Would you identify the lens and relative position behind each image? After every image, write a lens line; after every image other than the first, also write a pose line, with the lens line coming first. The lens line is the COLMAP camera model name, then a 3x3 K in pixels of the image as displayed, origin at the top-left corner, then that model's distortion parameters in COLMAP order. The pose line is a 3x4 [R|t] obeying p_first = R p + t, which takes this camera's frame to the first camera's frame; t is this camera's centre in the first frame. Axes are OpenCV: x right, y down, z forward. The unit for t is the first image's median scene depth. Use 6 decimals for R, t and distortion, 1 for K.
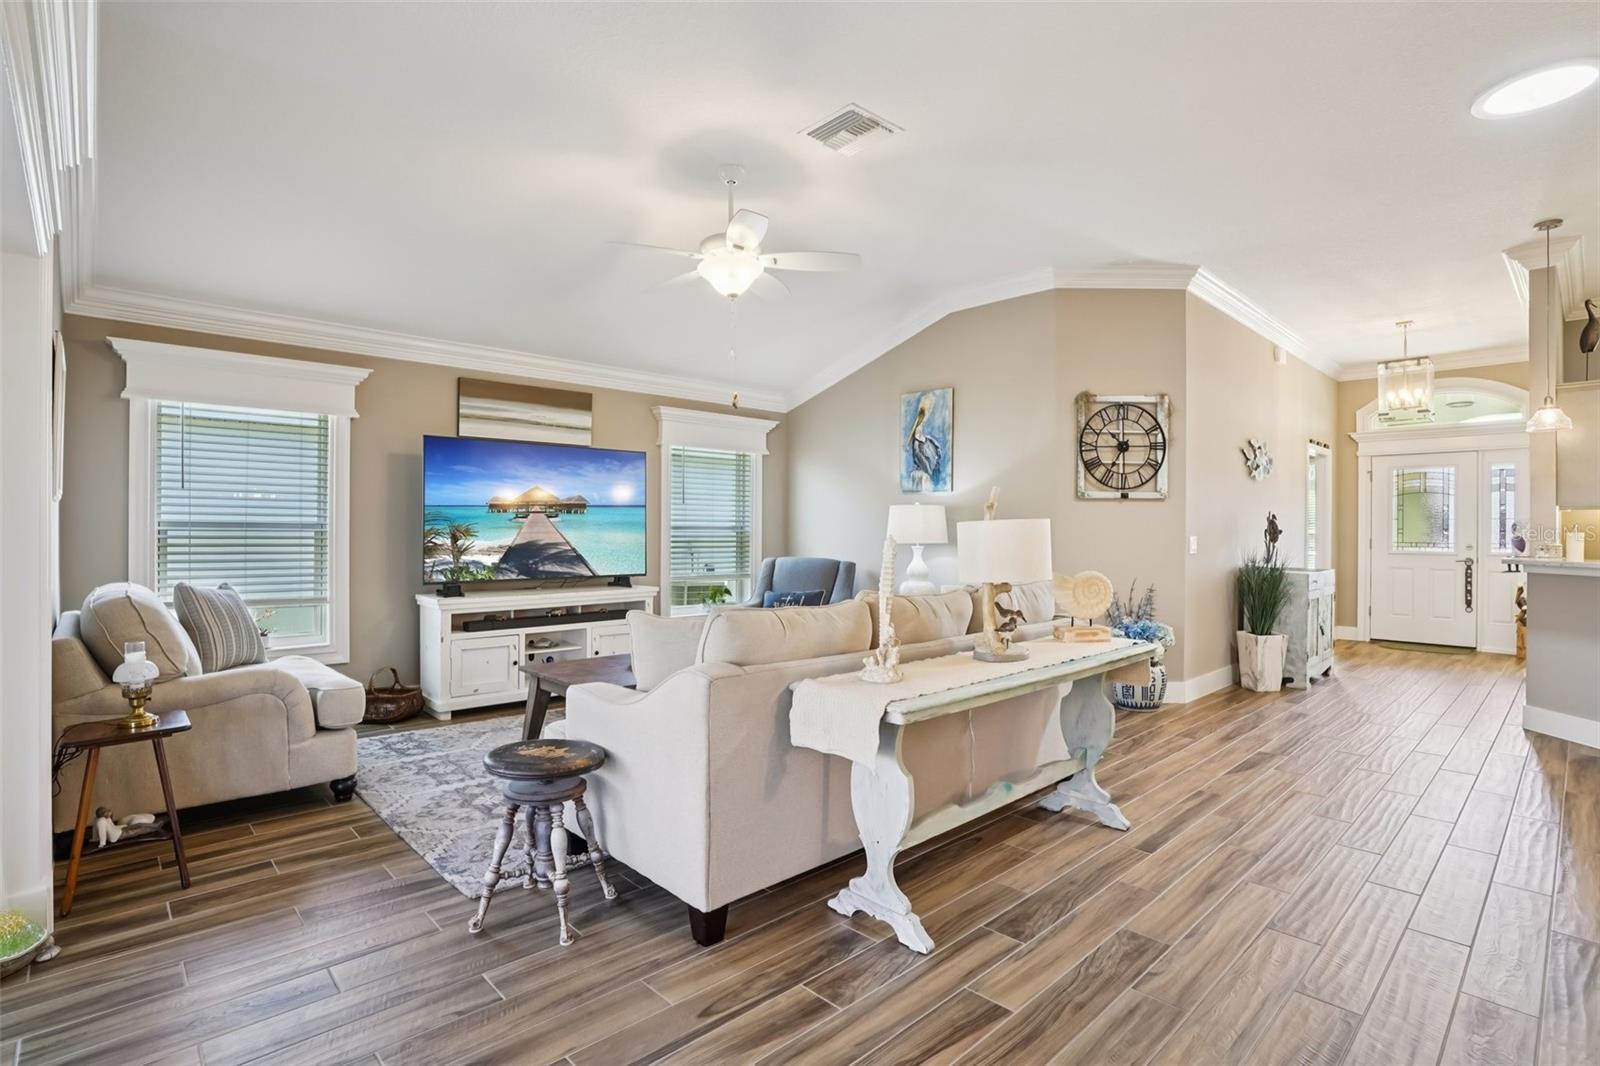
lens RADIAL K [[773.4, 0, 800.0], [0, 773.4, 533.0], [0, 0, 1]] dist [-0.053861, 0.000024]
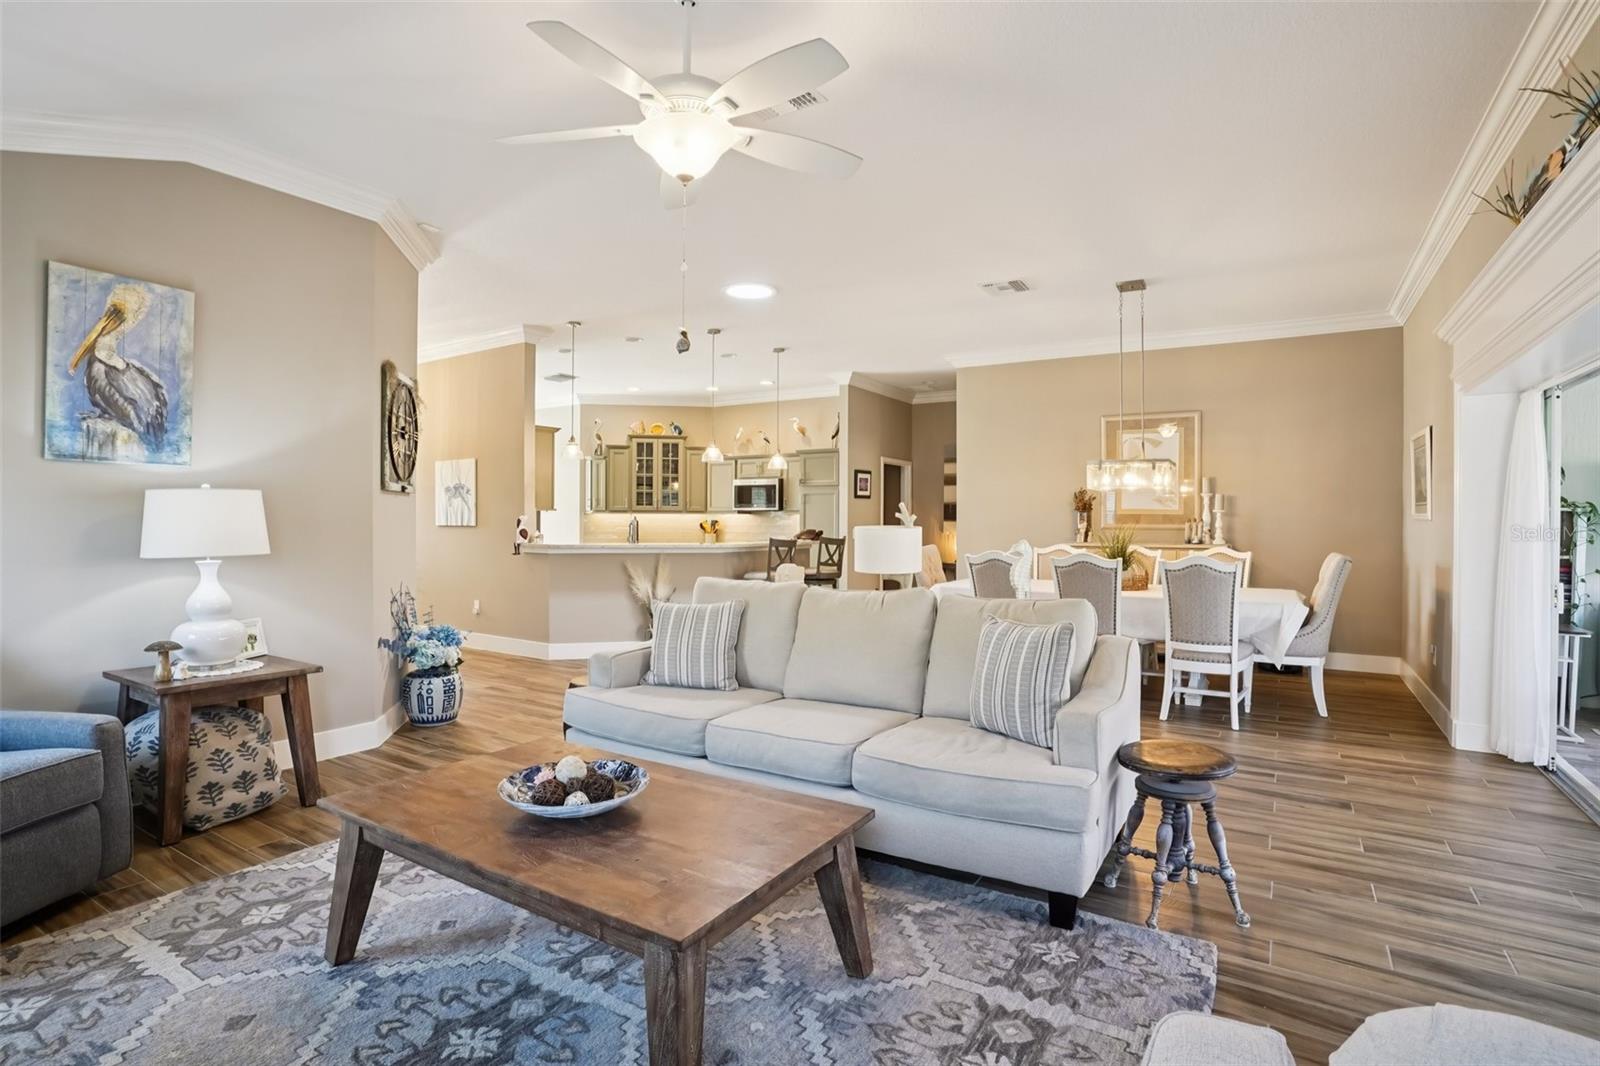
lens RADIAL K [[773.4, 0, 800.0], [0, 773.4, 533.0], [0, 0, 1]] dist [-0.053861, 0.000024]
pose [[-0.248145, -0.014902, 0.968608, -0.462612], [0.007727, 0.999819, 0.017361, -0.008569], [-0.968692, 0.011792, -0.247985, 0.674423]]
